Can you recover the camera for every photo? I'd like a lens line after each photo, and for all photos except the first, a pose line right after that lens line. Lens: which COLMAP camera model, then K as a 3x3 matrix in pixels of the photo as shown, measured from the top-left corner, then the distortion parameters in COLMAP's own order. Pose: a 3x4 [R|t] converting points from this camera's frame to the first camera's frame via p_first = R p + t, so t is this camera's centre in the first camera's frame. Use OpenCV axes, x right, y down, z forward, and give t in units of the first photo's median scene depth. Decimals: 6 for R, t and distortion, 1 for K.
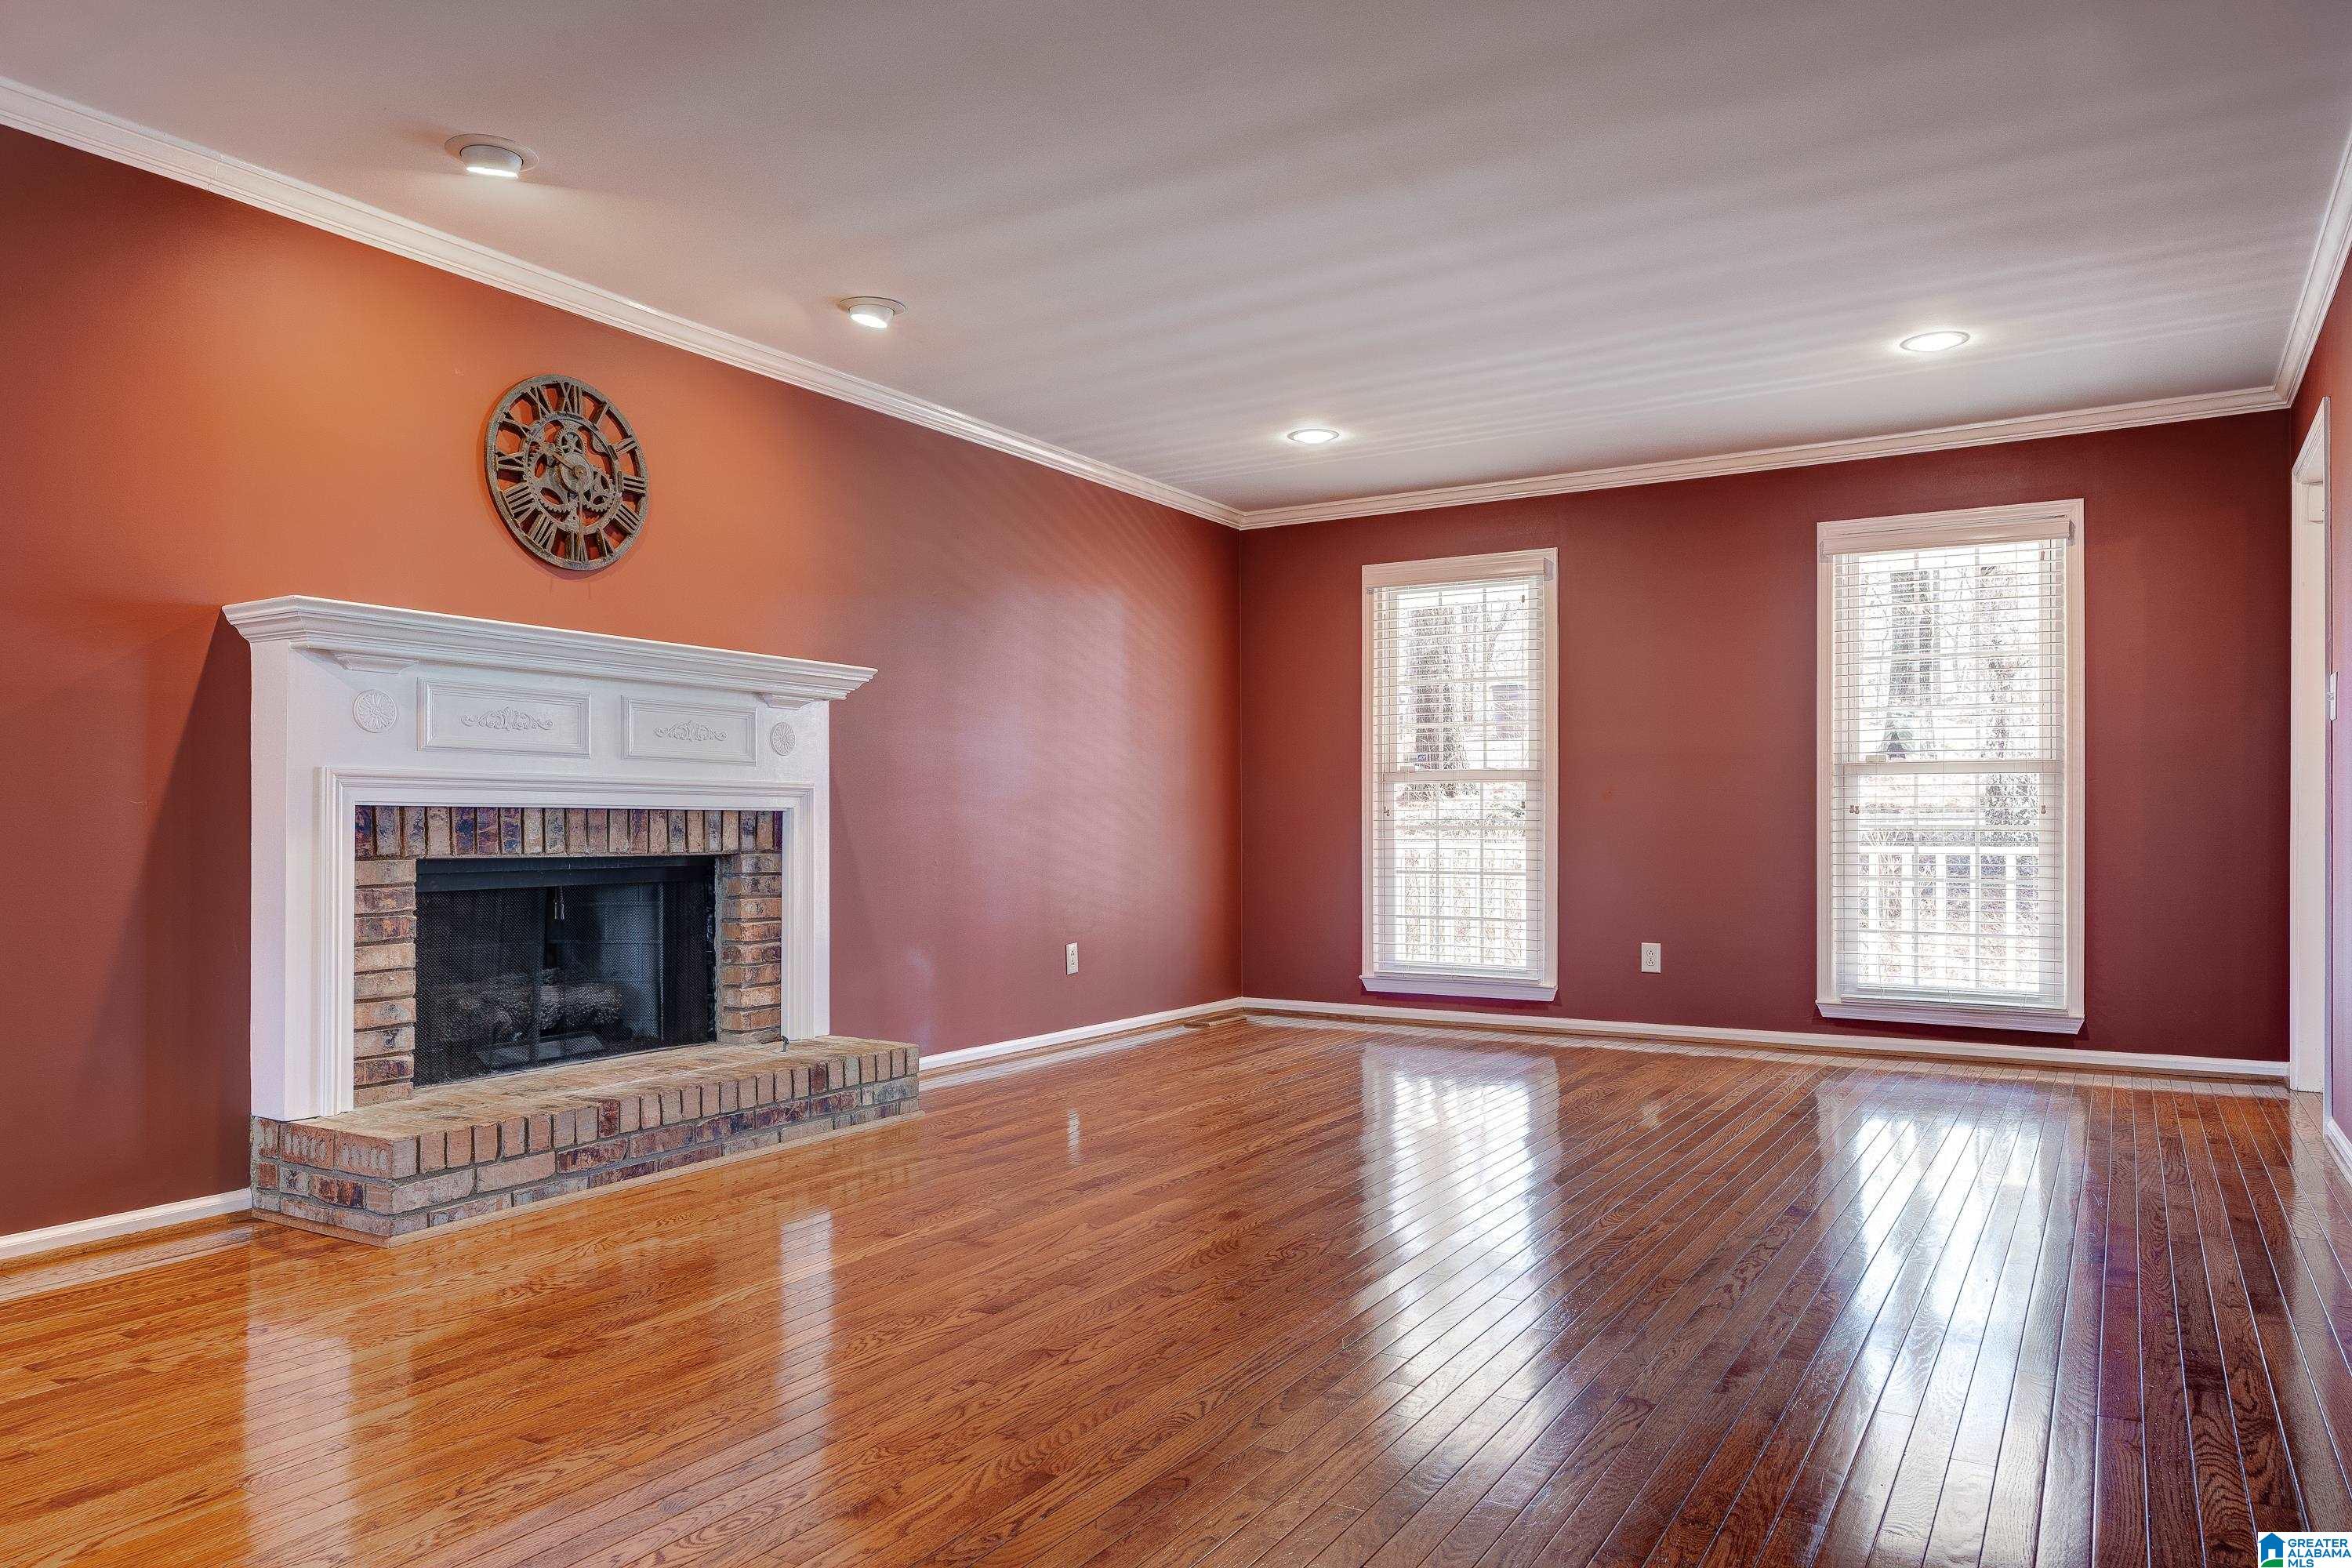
lens RADIAL K [[1572.7, 0, 1176.6], [0, 1572.7, 784.5], [0, 0, 1]] dist [0.022834, -0.001566]
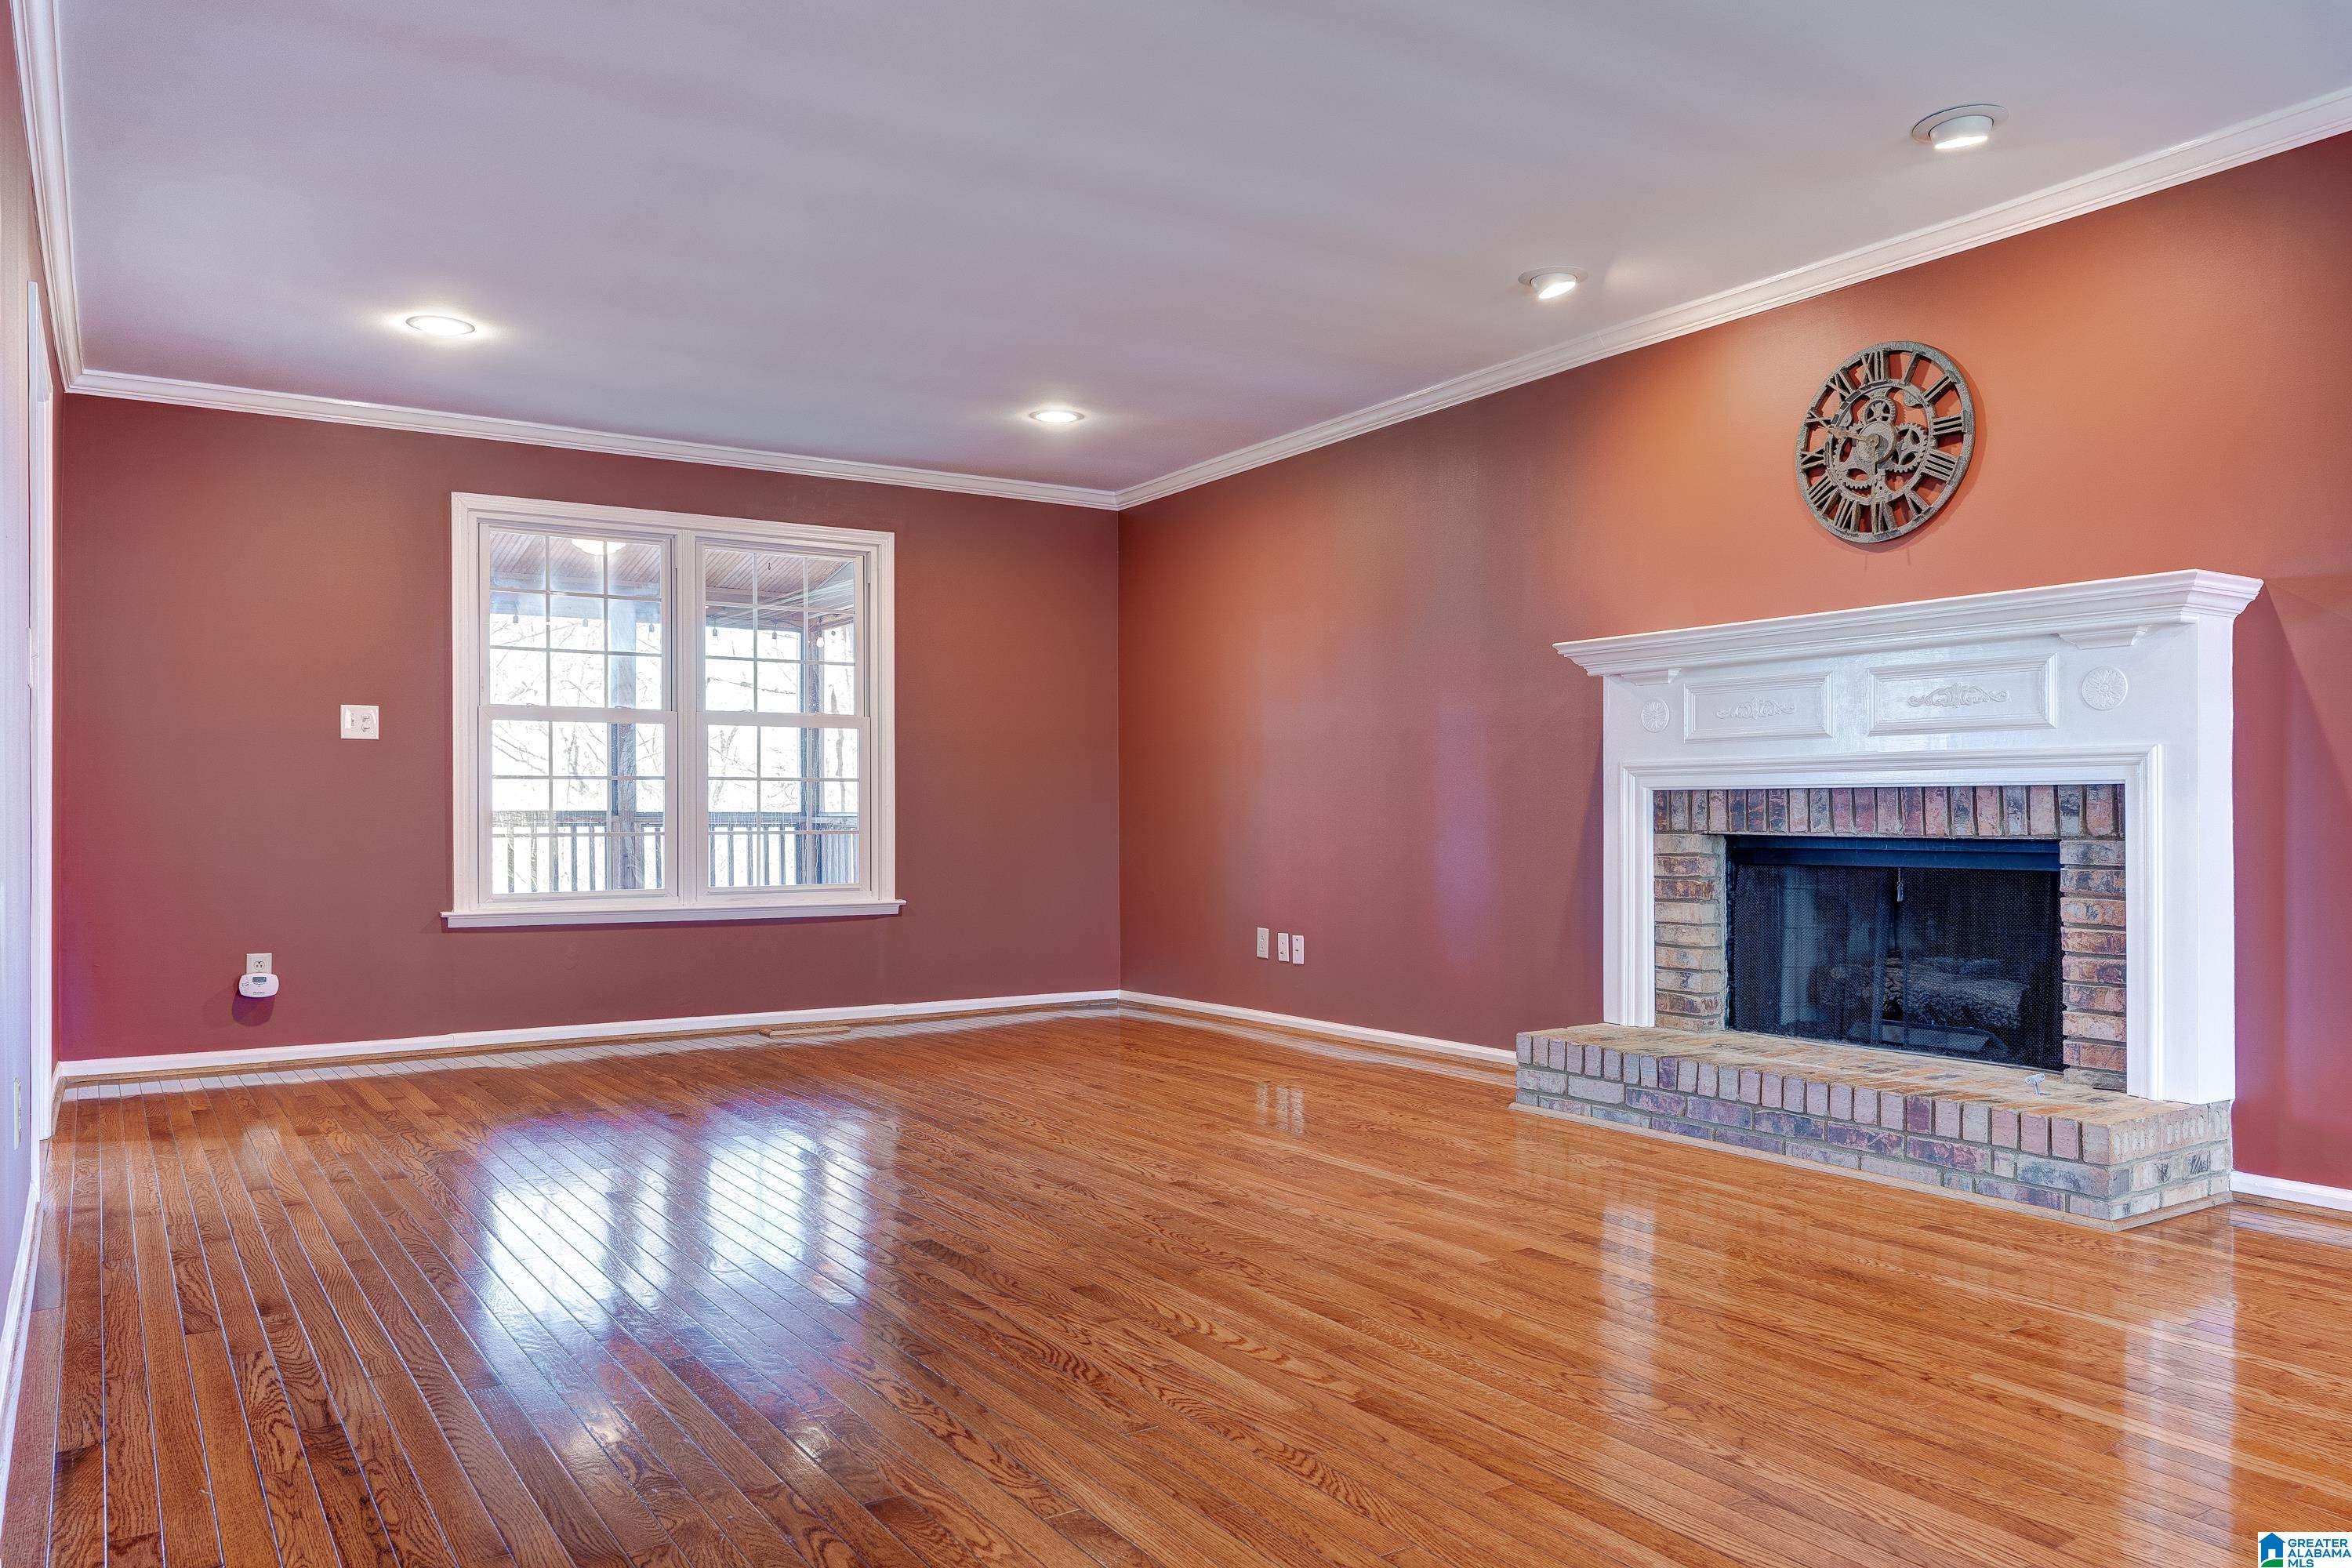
lens RADIAL K [[1682.7, 0, 1175.8], [0, 1682.7, 796.0], [0, 0, 1]] dist [-0.026885, 0.004904]
pose [[-0.441729, -0.009528, -0.897098, 0.771483], [0.024209, 0.999453, -0.022535, 0.034927], [0.896822, -0.031673, -0.441257, 1.120169]]
